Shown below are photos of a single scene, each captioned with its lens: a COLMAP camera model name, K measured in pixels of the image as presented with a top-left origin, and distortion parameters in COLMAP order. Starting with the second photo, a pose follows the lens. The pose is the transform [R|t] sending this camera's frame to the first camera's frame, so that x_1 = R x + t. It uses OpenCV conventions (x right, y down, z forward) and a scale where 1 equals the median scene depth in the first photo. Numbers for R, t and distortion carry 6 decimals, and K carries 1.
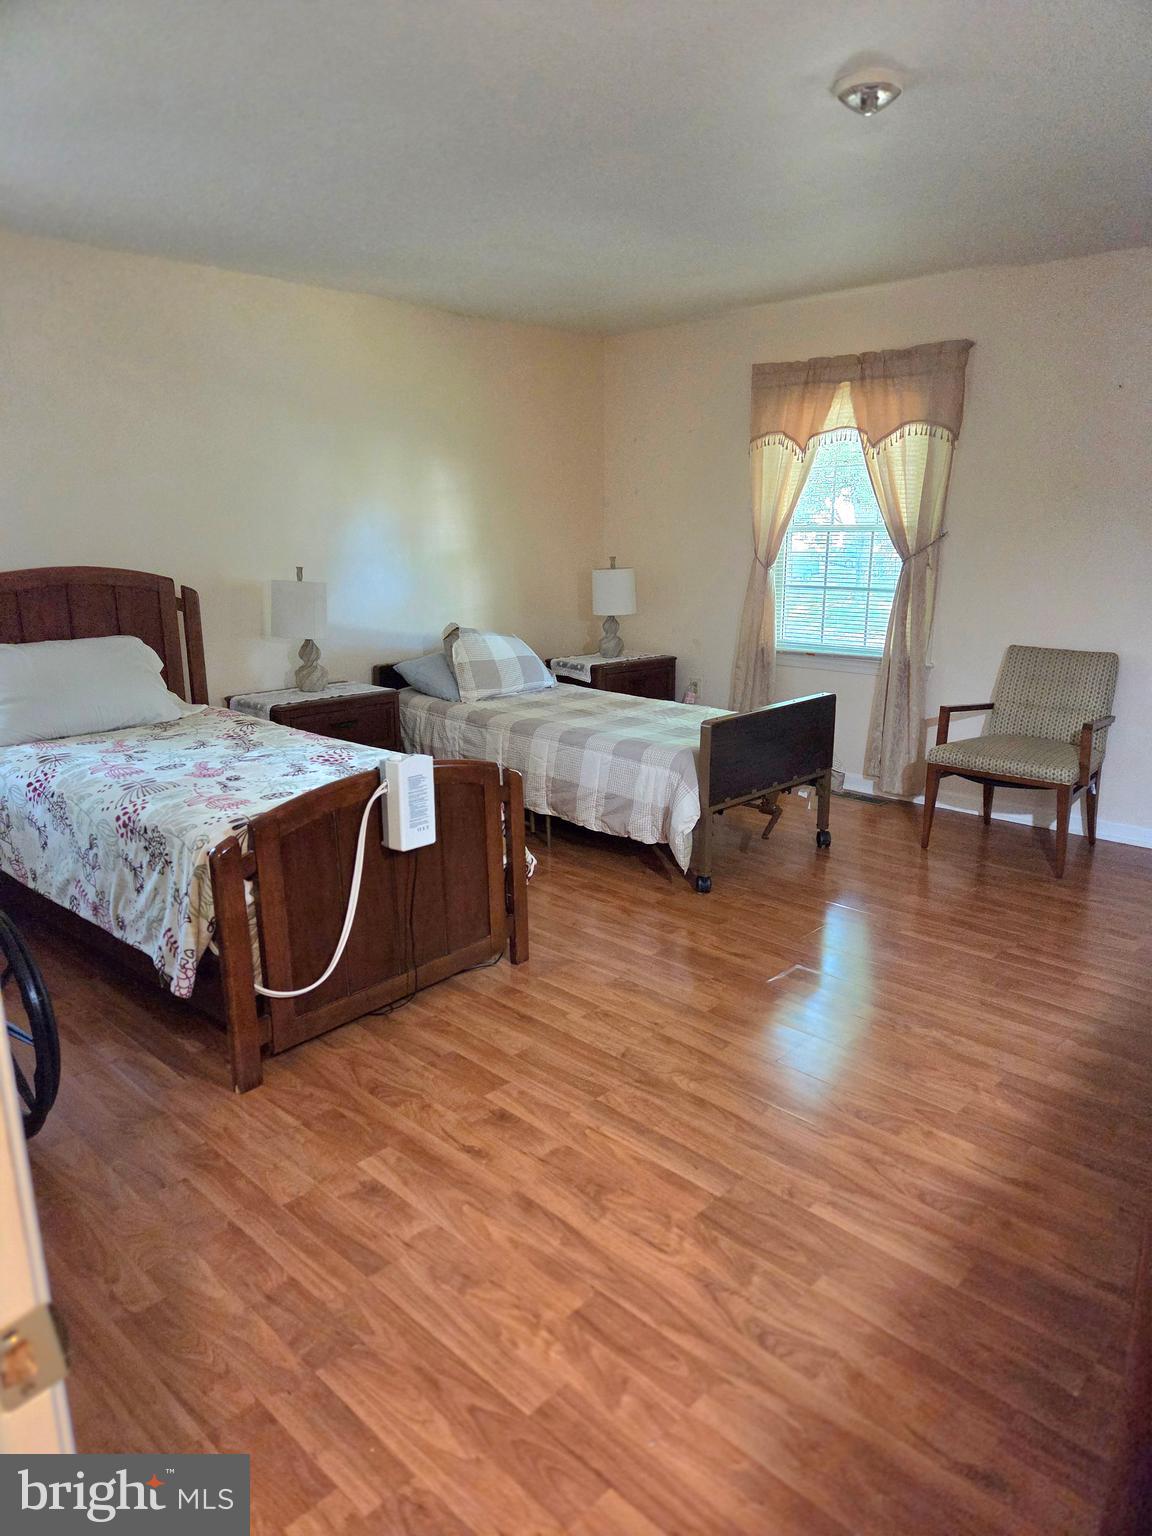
lens RADIAL K [[1038.6, 0, 599.0], [0, 1038.6, 787.8], [0, 0, 1]] dist [0.071875, -0.058436]
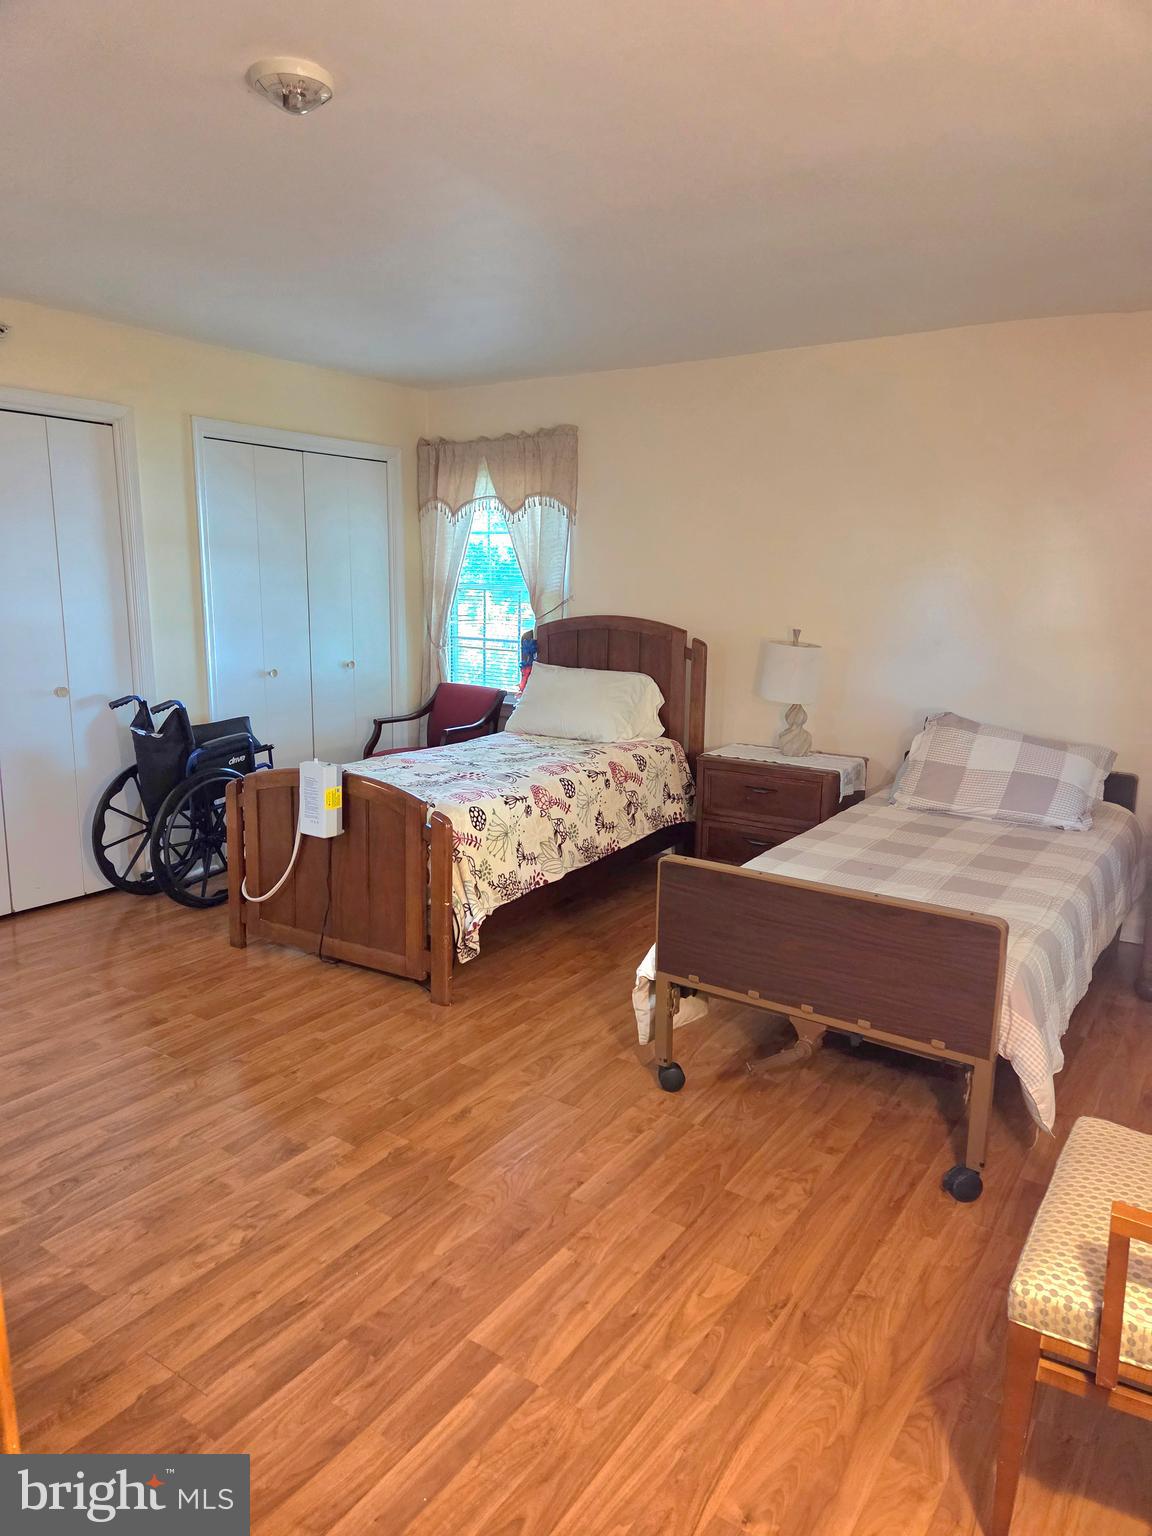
lens RADIAL K [[1038.6, 0, 578.1], [0, 1038.6, 769.7], [0, 0, 1]] dist [0.071875, -0.058436]
pose [[0.141760, 0.193014, -0.970901, 0.755504], [-0.263211, 0.952849, 0.150994, -0.205034], [0.954266, 0.234147, 0.185880, 0.744222]]
